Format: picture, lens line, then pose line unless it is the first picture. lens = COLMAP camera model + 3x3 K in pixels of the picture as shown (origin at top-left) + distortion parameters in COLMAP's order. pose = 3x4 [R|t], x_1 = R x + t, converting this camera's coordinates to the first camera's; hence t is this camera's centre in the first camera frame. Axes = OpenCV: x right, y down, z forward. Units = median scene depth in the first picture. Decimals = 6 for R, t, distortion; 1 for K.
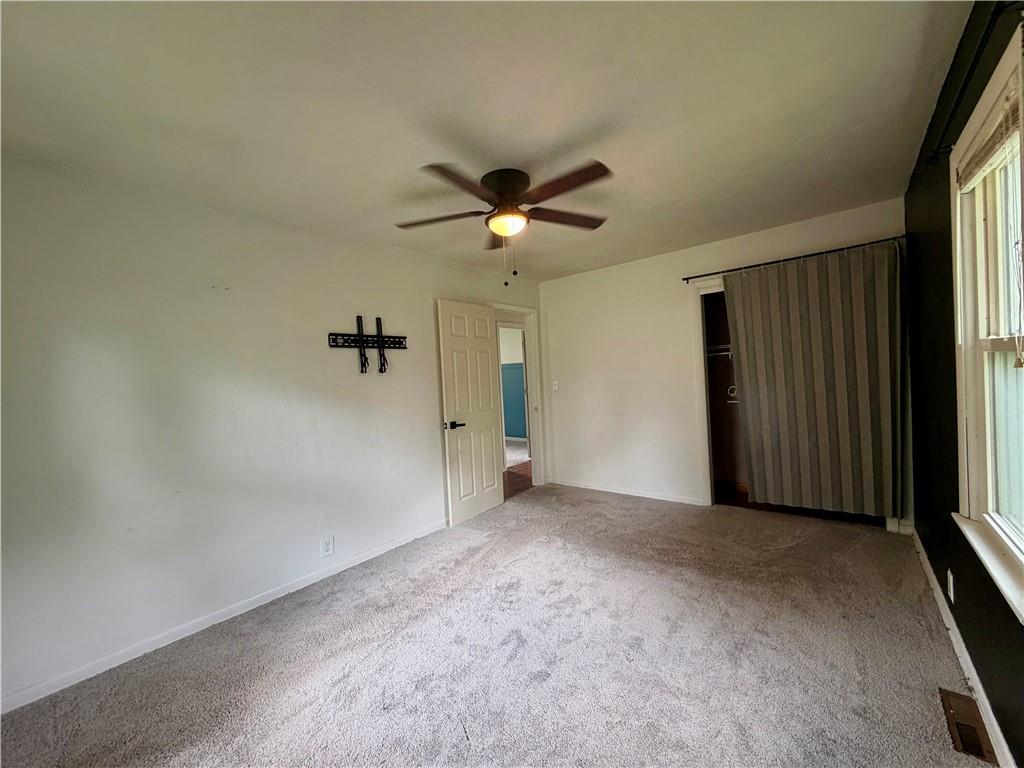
lens RADIAL K [[407.2, 0, 509.7], [0, 407.2, 384.9], [0, 0, 1]] dist [-0.000798, 0.000258]
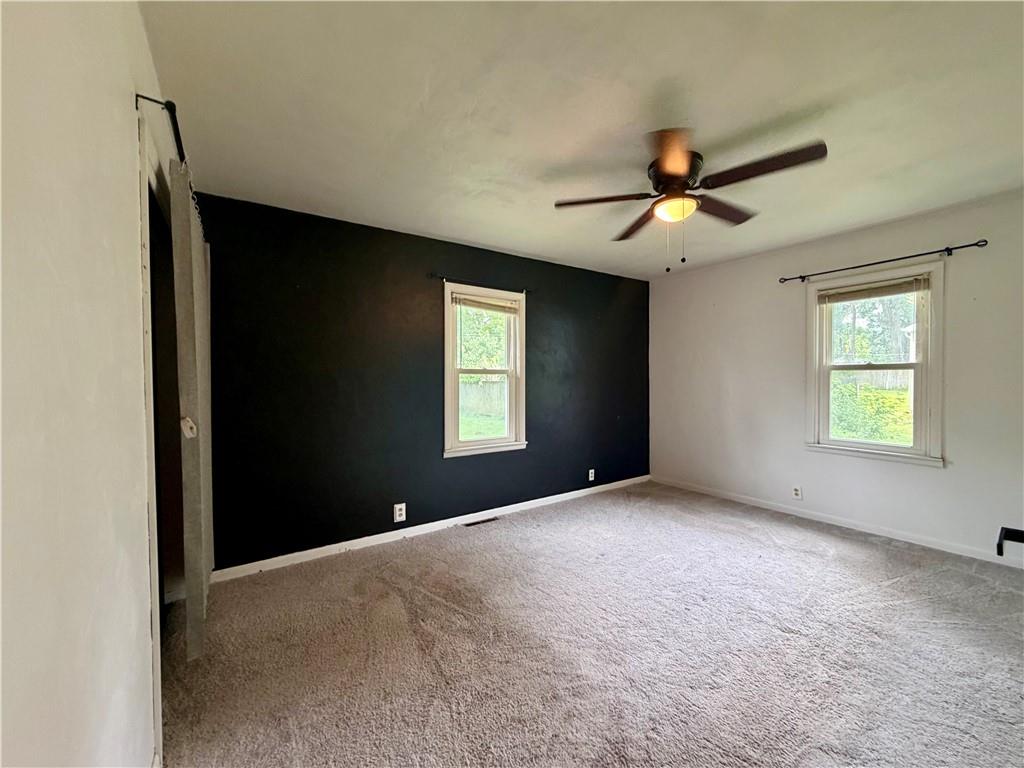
lens RADIAL K [[407.2, 0, 509.7], [0, 407.2, 384.9], [0, 0, 1]] dist [-0.000798, 0.000258]
pose [[-0.958229, 0.056180, 0.280429, 0.098165], [0.066198, 0.997458, 0.026373, -0.028853], [-0.278234, 0.043835, -0.959513, 1.604953]]
